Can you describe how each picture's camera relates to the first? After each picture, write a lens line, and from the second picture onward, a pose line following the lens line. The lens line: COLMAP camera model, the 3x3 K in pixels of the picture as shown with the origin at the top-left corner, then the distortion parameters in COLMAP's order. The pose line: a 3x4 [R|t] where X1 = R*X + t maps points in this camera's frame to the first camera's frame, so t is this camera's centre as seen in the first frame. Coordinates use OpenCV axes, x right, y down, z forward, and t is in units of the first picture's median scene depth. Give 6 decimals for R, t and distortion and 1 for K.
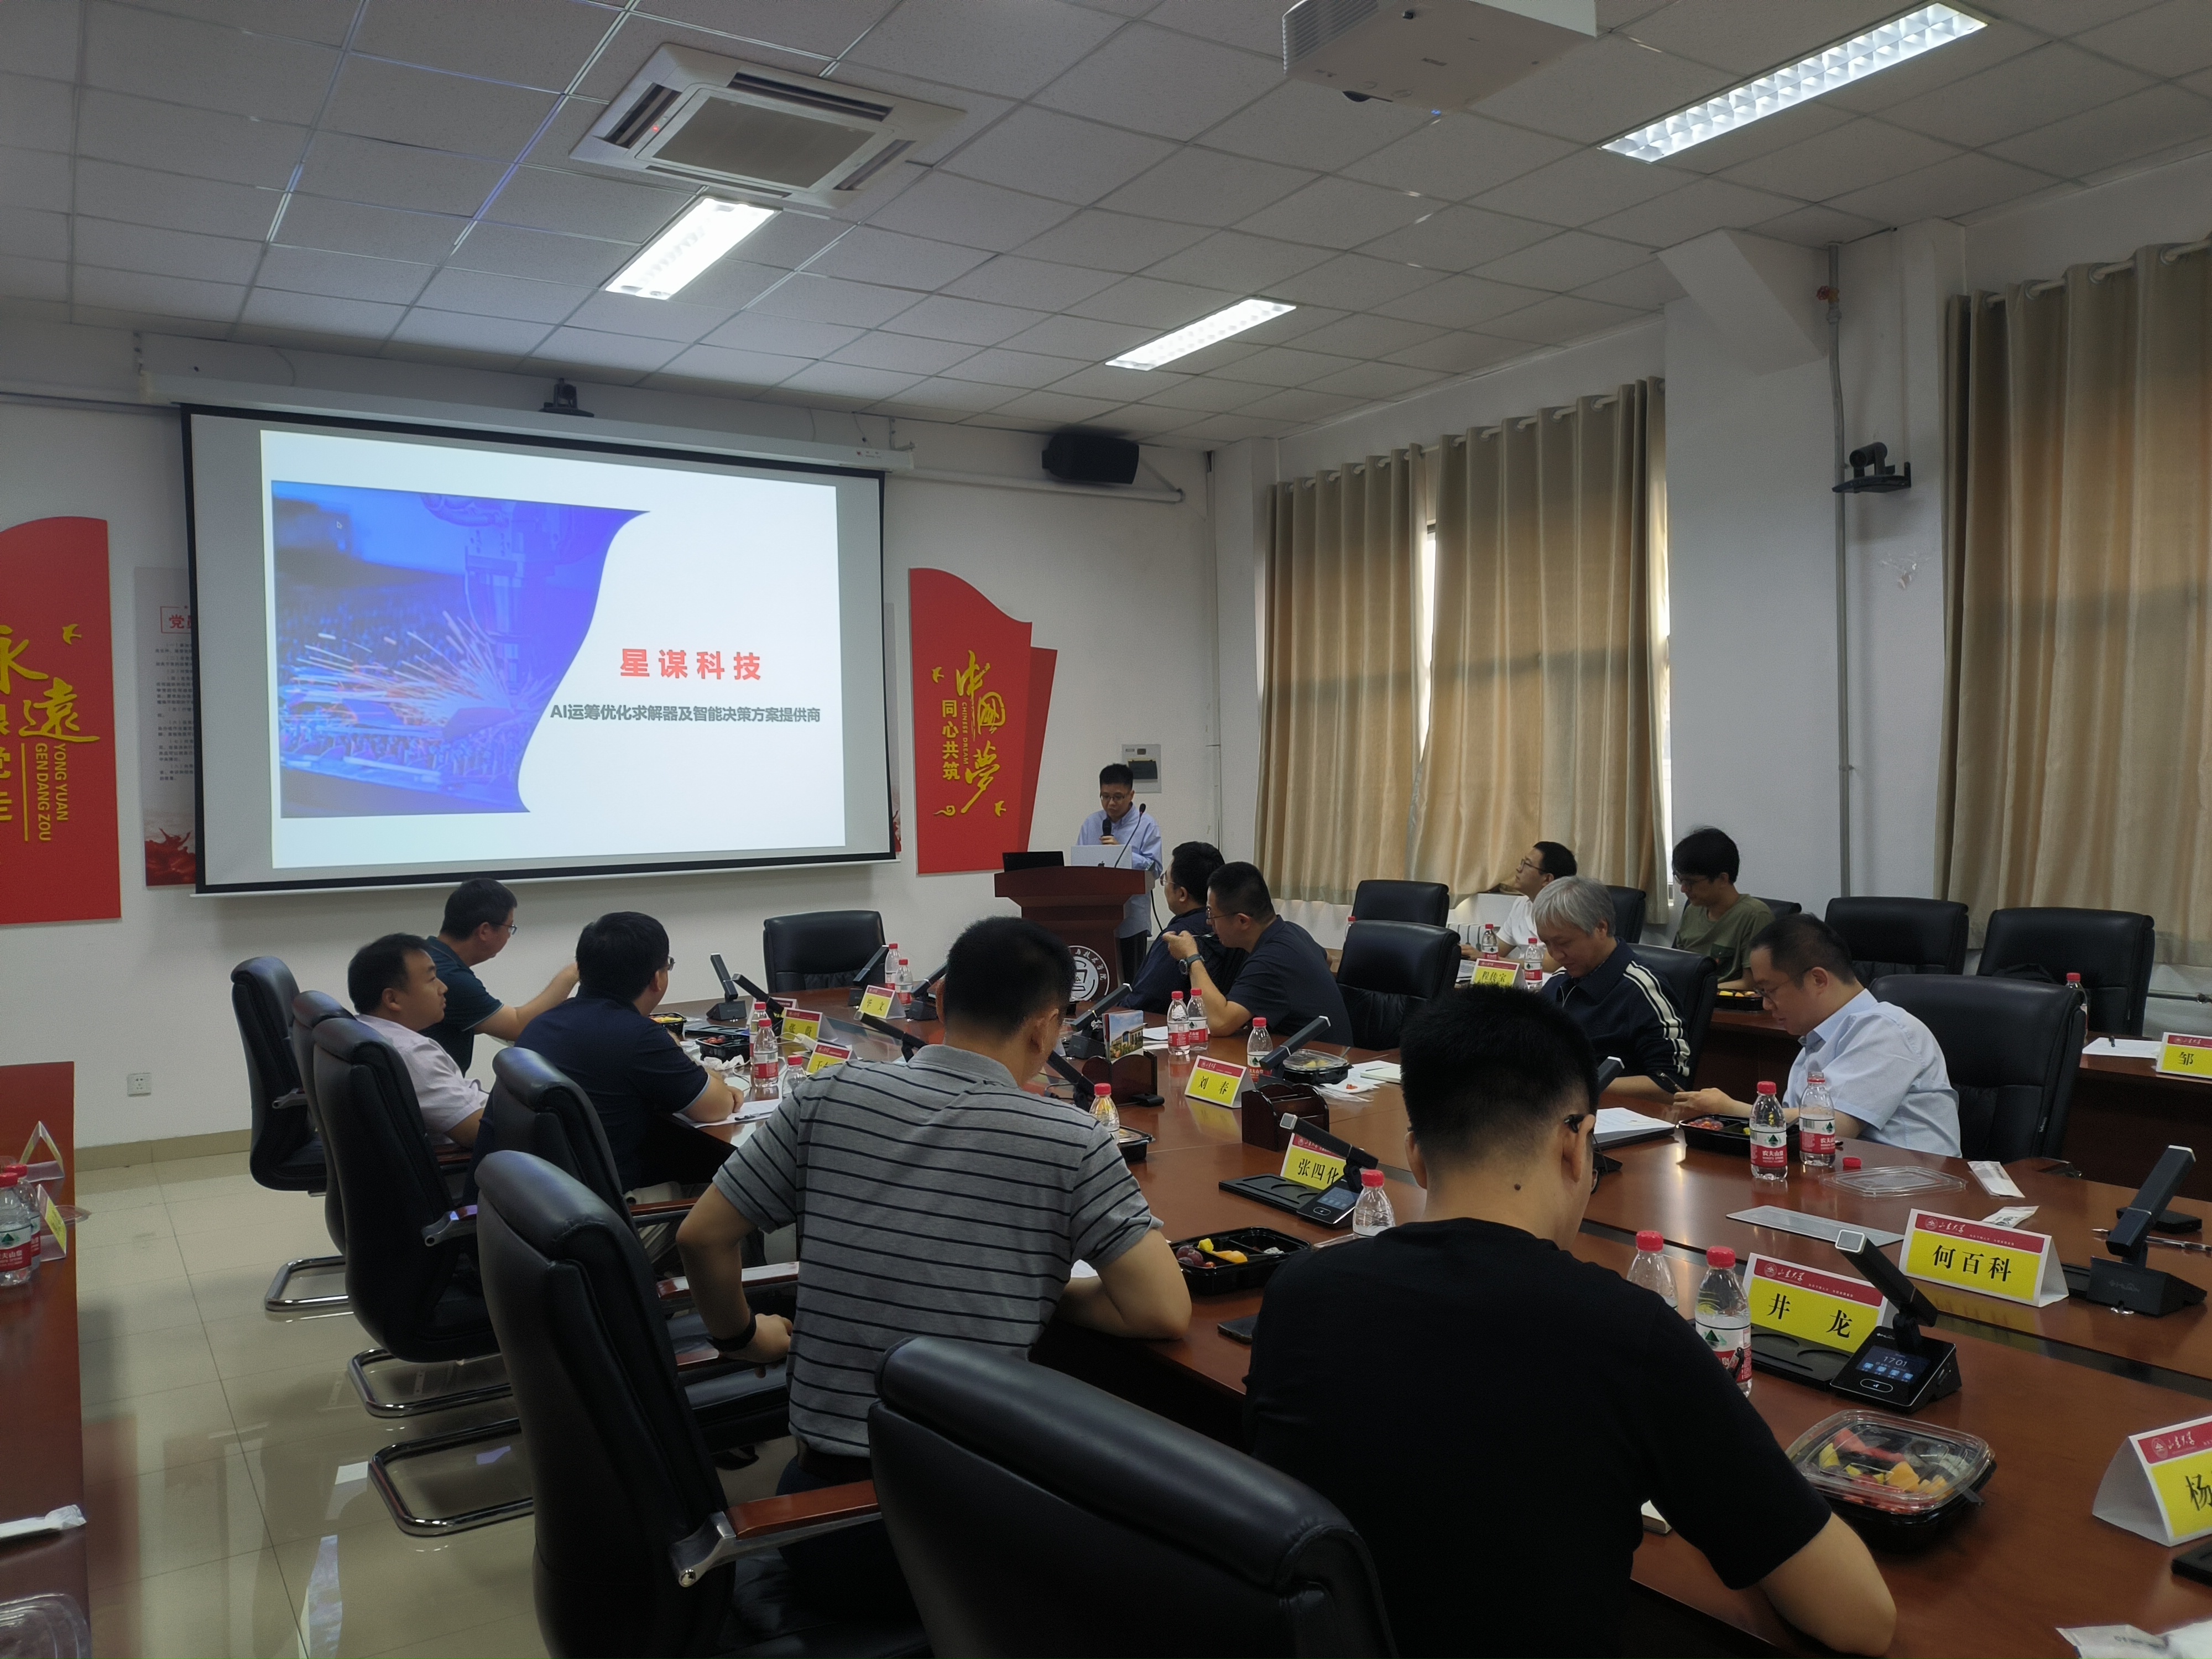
lens RADIAL K [[1619.5, 0, 1098.0], [0, 1619.5, 794.5], [0, 0, 1]] dist [0.051379, -0.079749]
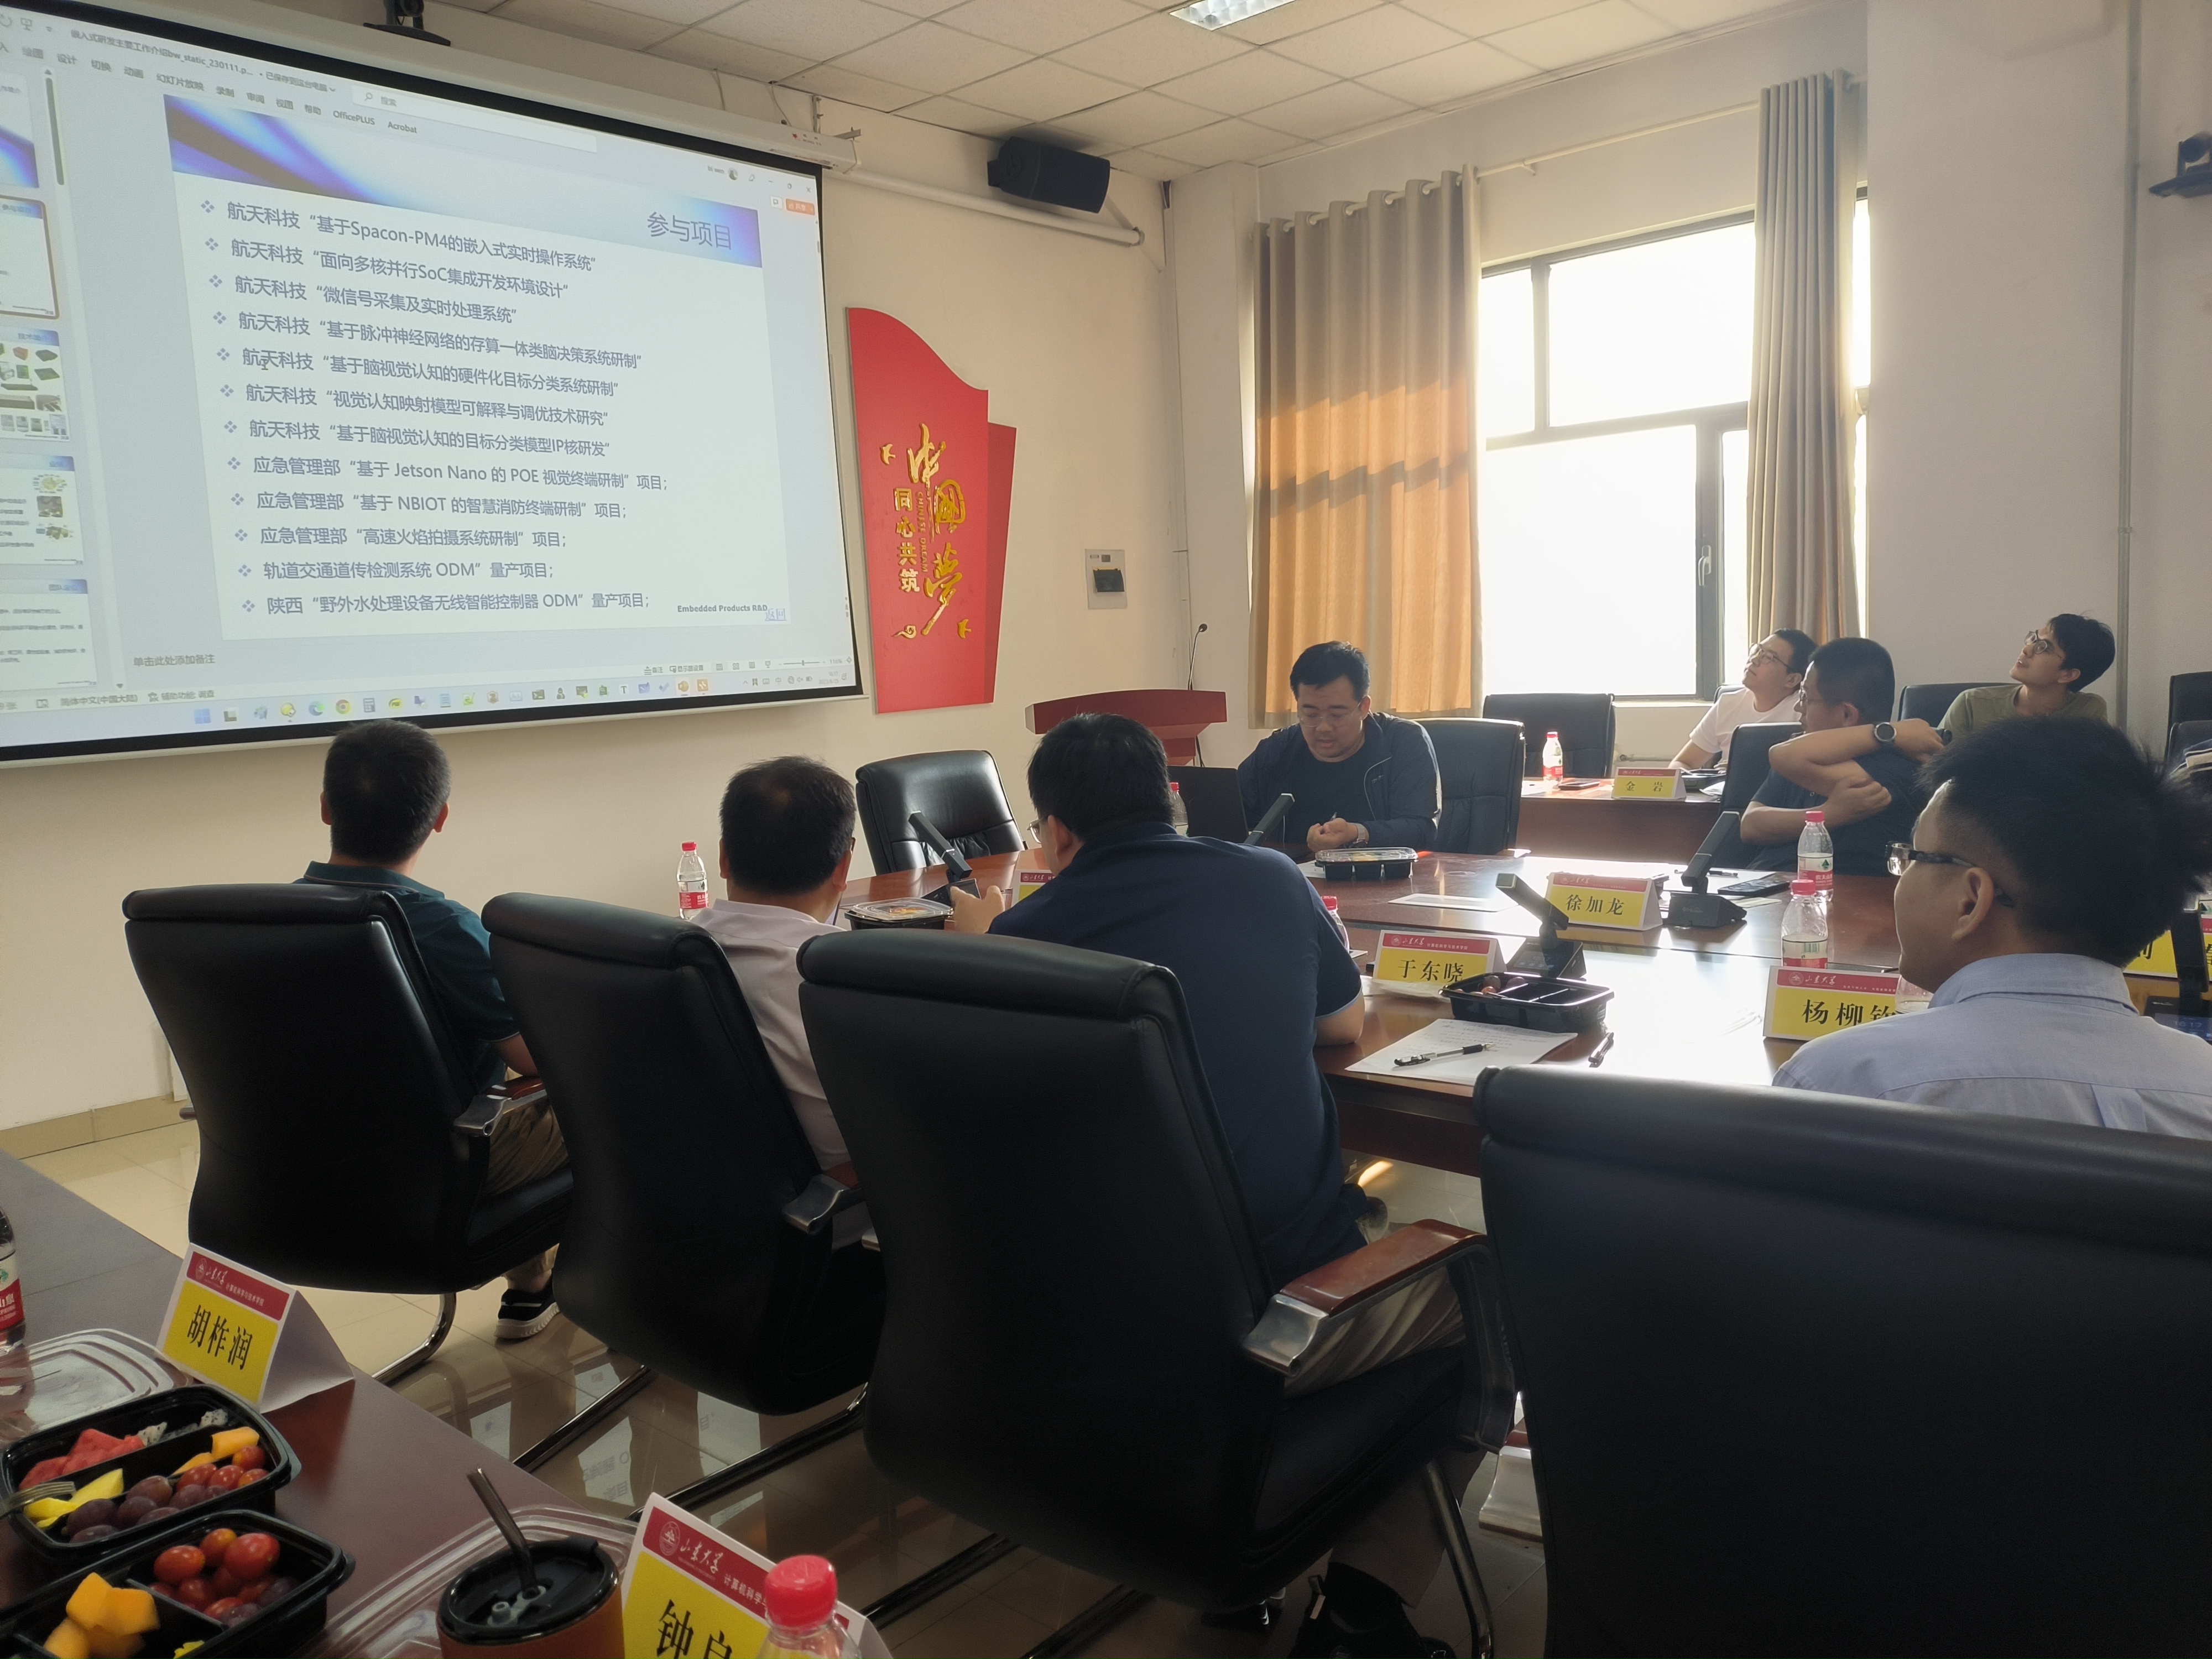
lens RADIAL K [[1619.5, 0, 1120.2], [0, 1619.5, 837.6], [0, 0, 1]] dist [0.051379, -0.079749]
pose [[0.963155, -0.059309, 0.262327, -0.216024], [0.030686, 0.993246, 0.111894, 0.024950], [-0.267191, -0.099722, 0.958470, 0.227554]]
